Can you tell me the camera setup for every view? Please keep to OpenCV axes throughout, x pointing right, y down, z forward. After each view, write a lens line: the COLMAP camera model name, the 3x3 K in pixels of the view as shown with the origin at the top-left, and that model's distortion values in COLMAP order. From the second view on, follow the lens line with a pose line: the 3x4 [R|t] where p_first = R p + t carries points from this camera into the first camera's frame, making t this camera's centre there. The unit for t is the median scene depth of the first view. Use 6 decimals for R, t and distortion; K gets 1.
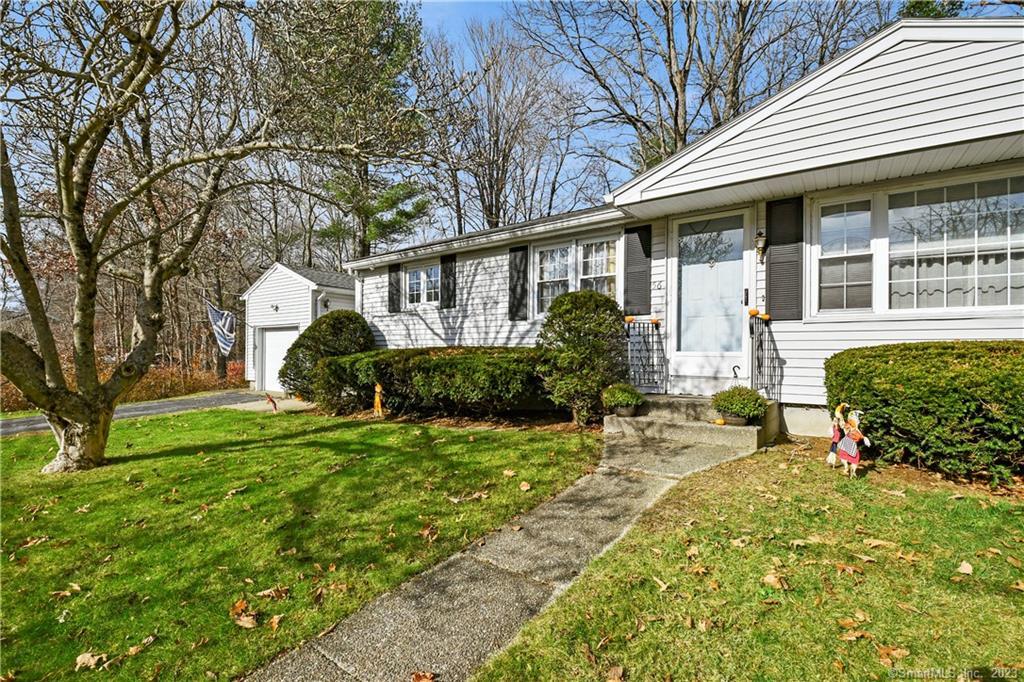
lens RADIAL K [[462.2, 0, 506.6], [0, 462.2, 346.1], [0, 0, 1]] dist [0.003441, -0.014861]
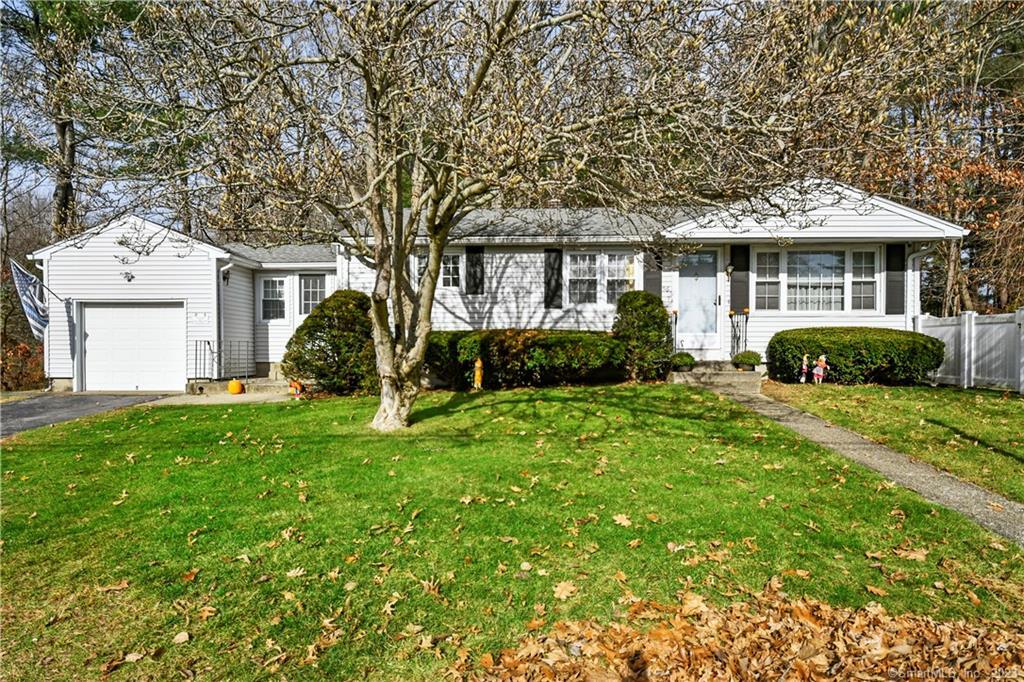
lens RADIAL K [[613.9, 0, 512.0], [0, 613.9, 341.0], [0, 0, 1]] dist [0.020532, 0.000369]
pose [[0.812122, 0.000980, 0.583487, -0.984516], [-0.003274, 0.999990, 0.002877, 0.026832], [-0.583479, -0.004247, 0.812117, -0.261588]]
